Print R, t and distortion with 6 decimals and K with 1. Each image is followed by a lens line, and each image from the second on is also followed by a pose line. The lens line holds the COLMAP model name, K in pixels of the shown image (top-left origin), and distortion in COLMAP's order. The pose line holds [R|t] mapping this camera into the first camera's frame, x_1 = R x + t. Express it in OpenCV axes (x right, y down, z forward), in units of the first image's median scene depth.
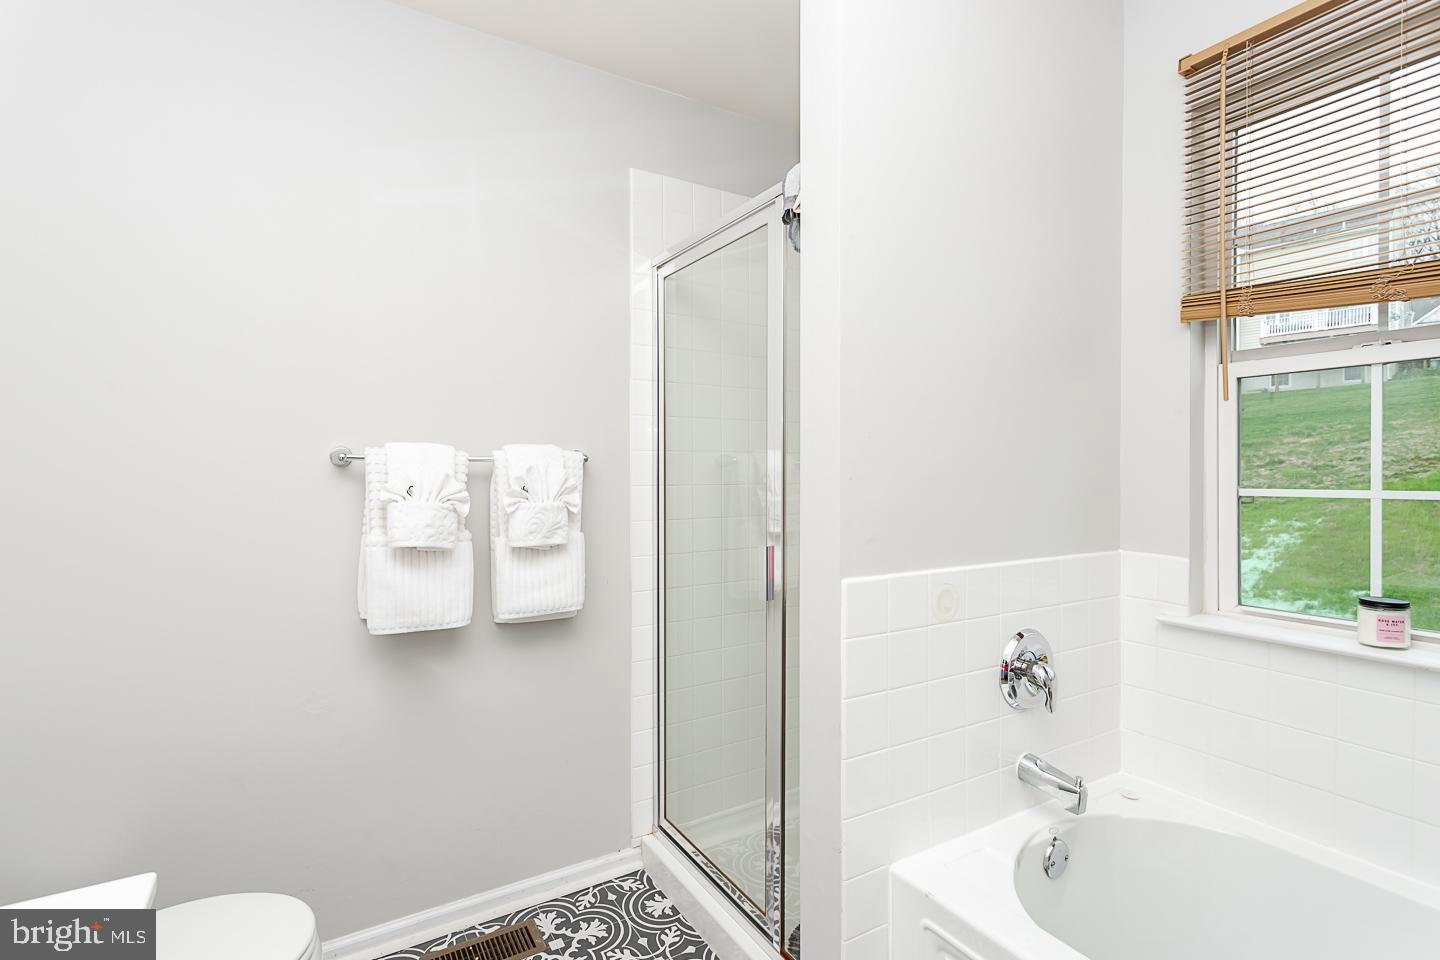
lens RADIAL K [[665.6, 0, 719.3], [0, 665.6, 481.0], [0, 0, 1]] dist [-0.004161, -0.000188]
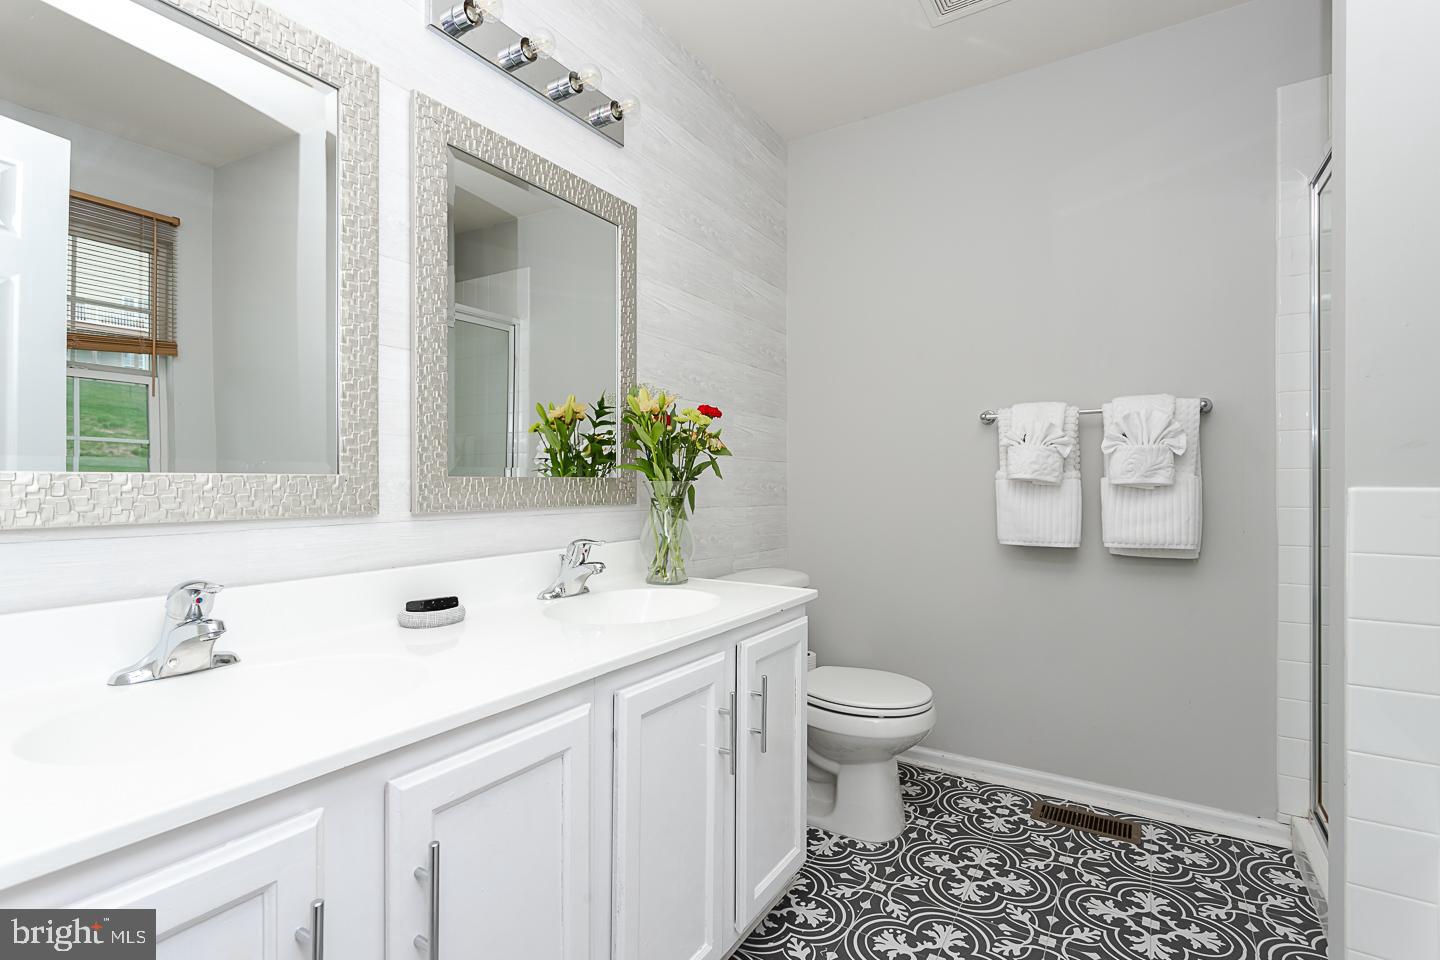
lens RADIAL K [[665.6, 0, 717.3], [0, 665.6, 481.3], [0, 0, 1]] dist [-0.004161, -0.000188]
pose [[0.437054, -0.002781, -0.899431, 0.418539], [-0.001704, 0.999991, -0.003920, 0.097656], [0.899434, 0.003246, 0.437045, -0.121591]]
